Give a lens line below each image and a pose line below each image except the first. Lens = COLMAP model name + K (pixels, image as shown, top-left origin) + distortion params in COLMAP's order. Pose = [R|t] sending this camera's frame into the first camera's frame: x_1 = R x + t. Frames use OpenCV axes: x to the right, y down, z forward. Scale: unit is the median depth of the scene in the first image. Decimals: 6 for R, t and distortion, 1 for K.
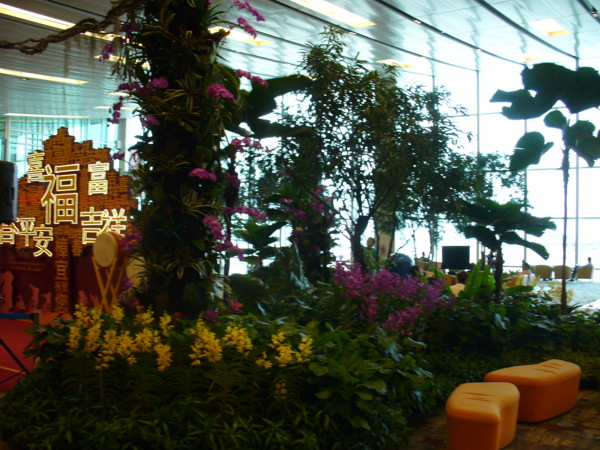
lens RADIAL K [[655.5, 0, 312.2], [0, 655.5, 225.3], [0, 0, 1]] dist [-0.304390, 0.493803]
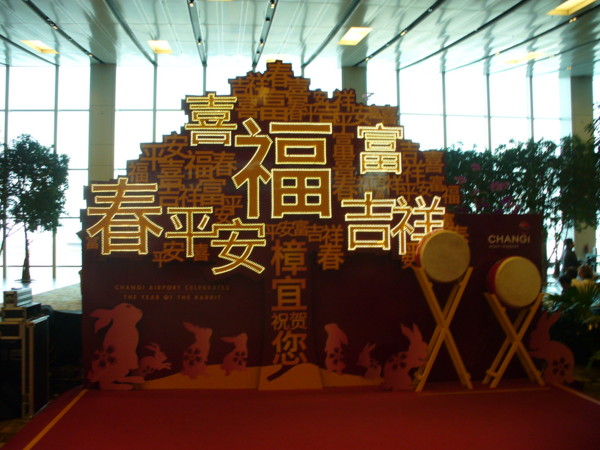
lens RADIAL K [[655.5, 0, 312.2], [0, 655.5, 225.3], [0, 0, 1]] dist [-0.304390, 0.493803]
pose [[0.760232, 0.002031, 0.649649, -0.788272], [-0.000435, 0.999996, -0.002617, 0.006372], [-0.649652, 0.001707, 0.760230, 0.507657]]
